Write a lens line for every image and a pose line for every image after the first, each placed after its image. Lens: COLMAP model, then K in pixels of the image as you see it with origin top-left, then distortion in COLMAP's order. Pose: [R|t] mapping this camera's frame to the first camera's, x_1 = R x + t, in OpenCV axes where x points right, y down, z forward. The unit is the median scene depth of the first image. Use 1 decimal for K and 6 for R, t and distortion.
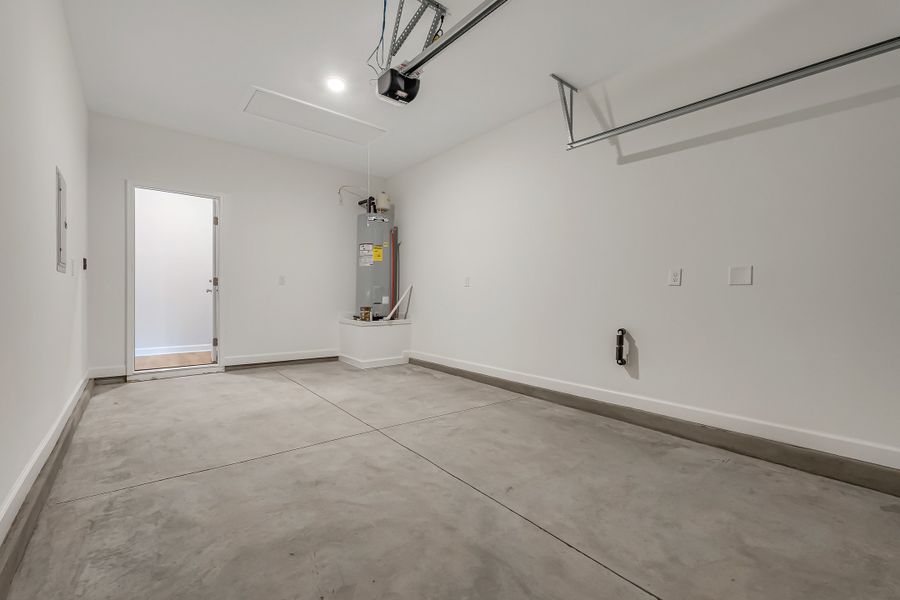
lens RADIAL K [[379.2, 0, 454.7], [0, 379.2, 297.9], [0, 0, 1]] dist [0.005063, 0.000307]
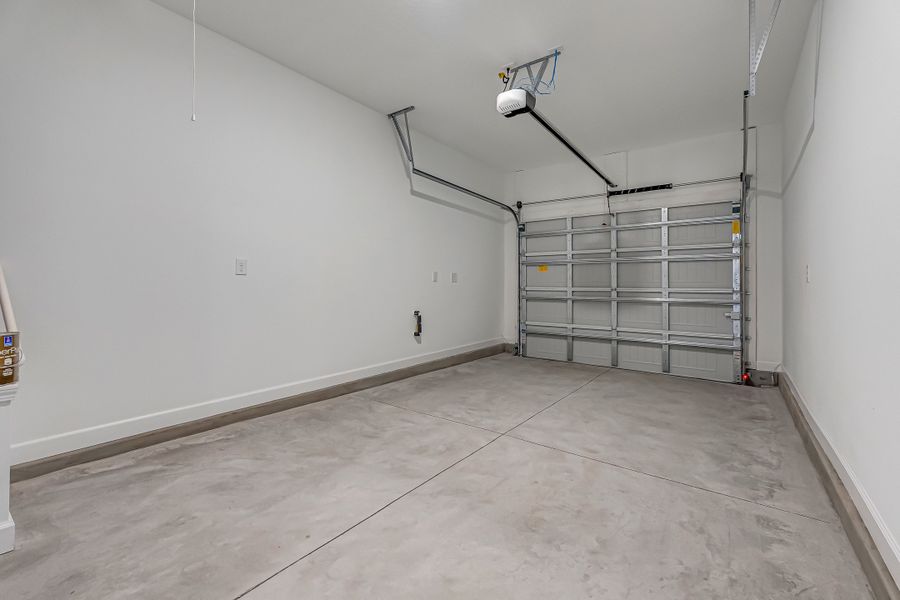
lens RADIAL K [[381.6, 0, 448.3], [0, 381.6, 283.2], [0, 0, 1]] dist [0.003872, 0.000109]
pose [[-0.226071, -0.006594, 0.974089, -1.307371], [-0.005091, 0.999971, 0.005587, -0.044032], [-0.974098, -0.003696, -0.226098, 1.597550]]
